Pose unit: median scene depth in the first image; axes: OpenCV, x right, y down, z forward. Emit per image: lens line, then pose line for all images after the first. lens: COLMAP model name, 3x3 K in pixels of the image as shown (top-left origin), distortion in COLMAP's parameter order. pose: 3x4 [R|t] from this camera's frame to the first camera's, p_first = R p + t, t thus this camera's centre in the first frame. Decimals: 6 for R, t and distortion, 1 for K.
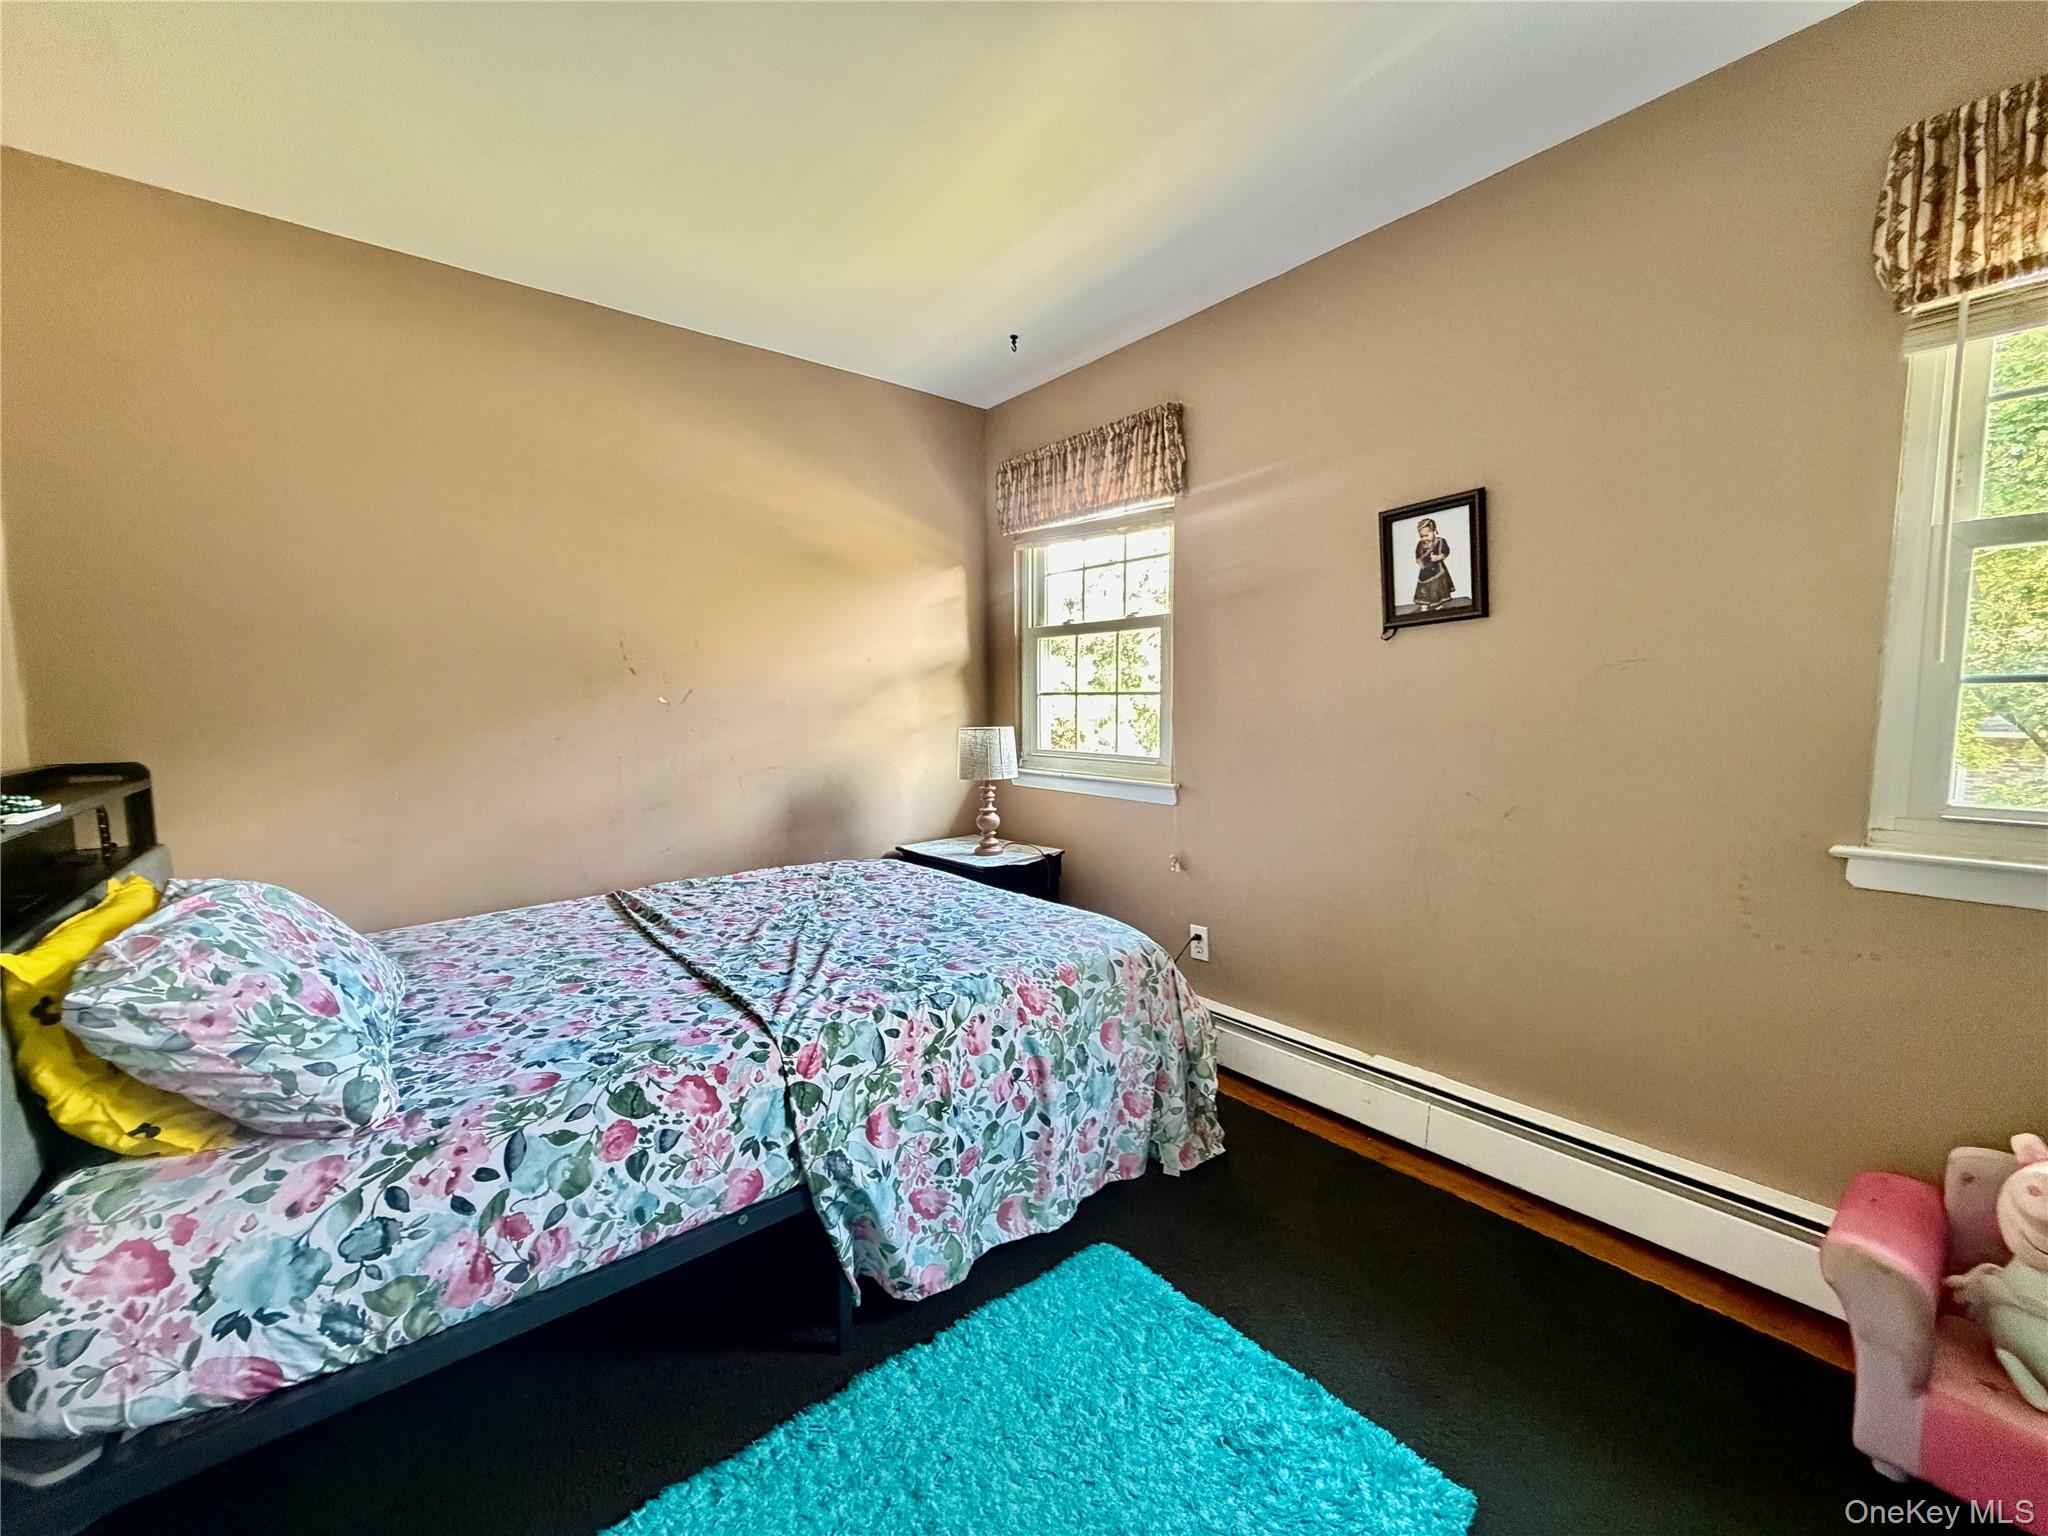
lens RADIAL K [[815.4, 0, 1022.0], [0, 815.4, 768.3], [0, 0, 1]] dist [-0.001733, 0.000319]
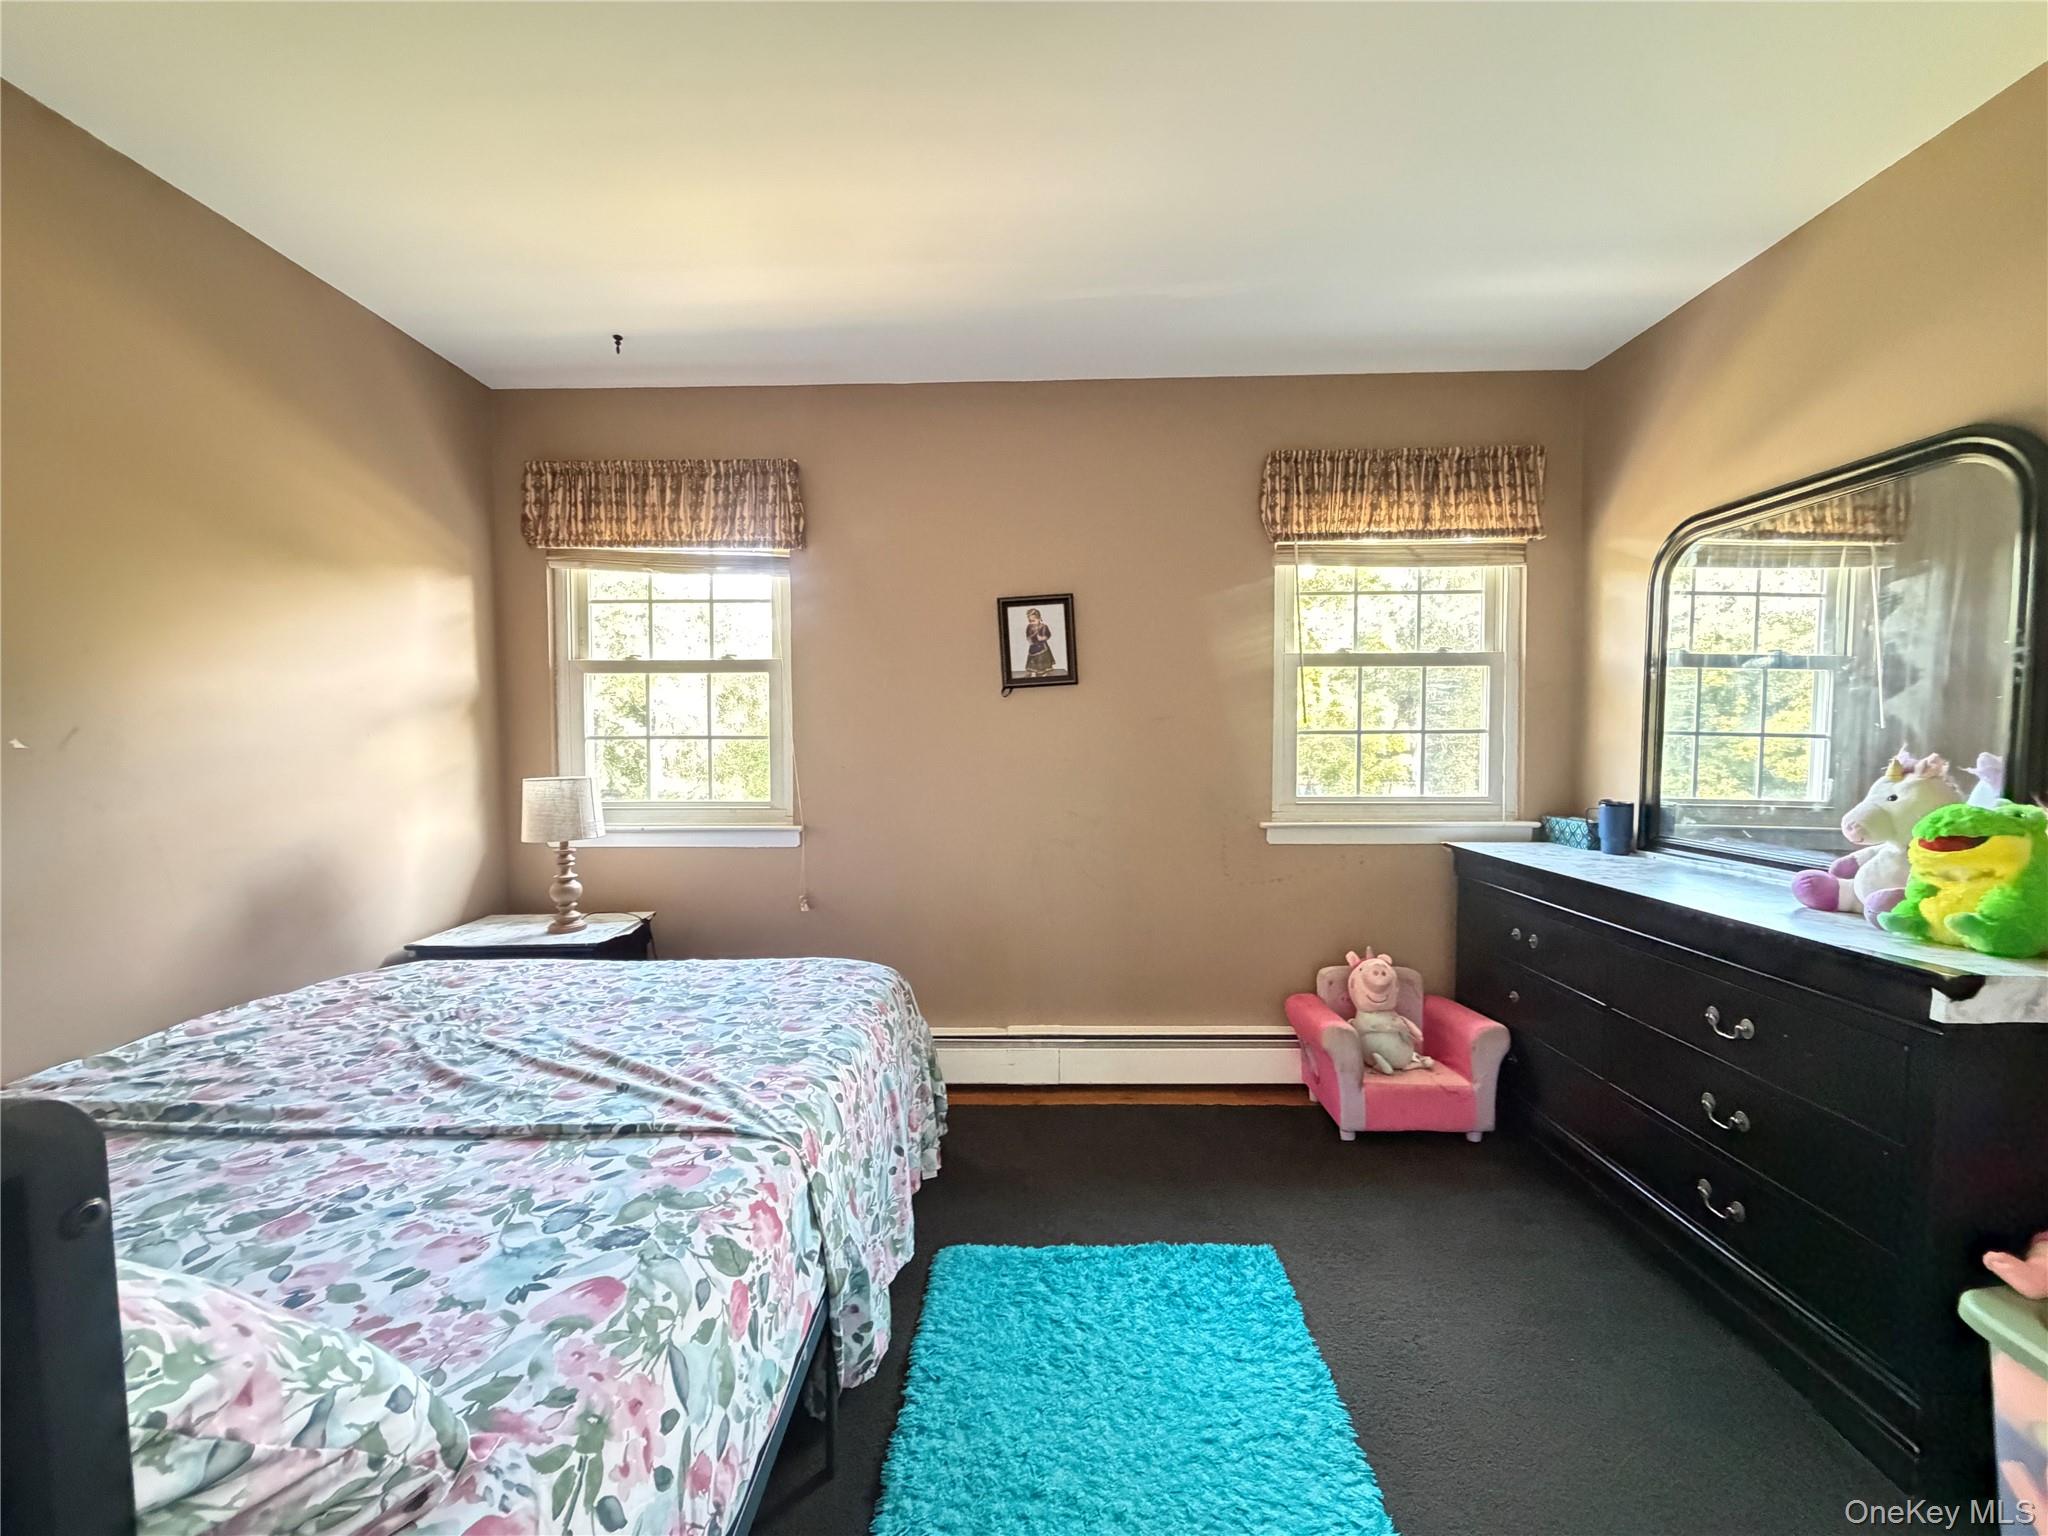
lens RADIAL K [[815.4, 0, 1022.0], [0, 815.4, 768.3], [0, 0, 1]] dist [-0.001733, 0.000319]
pose [[0.651532, -0.022970, 0.758273, -0.553865], [0.065271, 0.997532, -0.025865, -0.010835], [-0.755808, 0.066345, 0.651423, 0.160313]]
